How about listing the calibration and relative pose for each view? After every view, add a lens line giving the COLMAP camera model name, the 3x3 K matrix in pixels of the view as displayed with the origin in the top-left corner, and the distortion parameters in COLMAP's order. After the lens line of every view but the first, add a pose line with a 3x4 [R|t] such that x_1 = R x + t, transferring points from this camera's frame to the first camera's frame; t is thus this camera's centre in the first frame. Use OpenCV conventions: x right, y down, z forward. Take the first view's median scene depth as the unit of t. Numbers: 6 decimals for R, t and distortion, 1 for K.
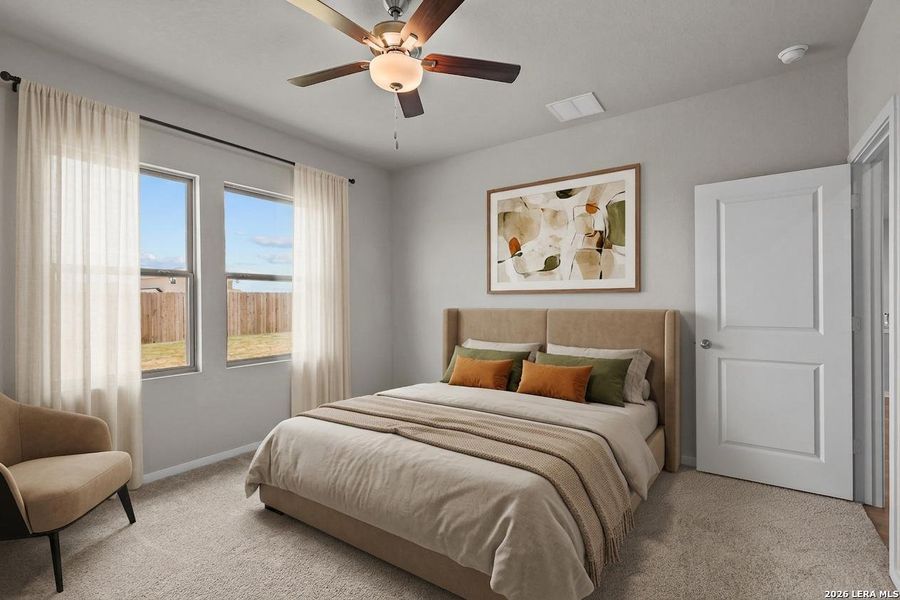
lens RADIAL K [[414.3, 0, 447.3], [0, 414.3, 301.2], [0, 0, 1]] dist [-0.000631, -0.000028]
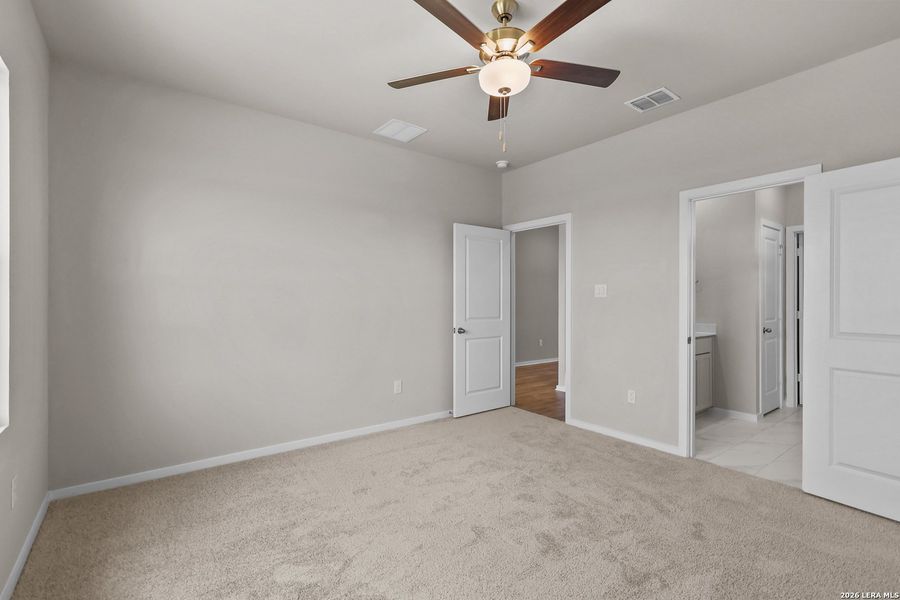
lens RADIAL K [[414.3, 0, 447.3], [0, 414.3, 301.2], [0, 0, 1]] dist [-0.000631, -0.000028]
pose [[0.304004, 0.008785, 0.952630, -0.910283], [-0.001883, 0.999961, -0.008621, 0.011454], [-0.952669, 0.000827, 0.304009, 0.666016]]
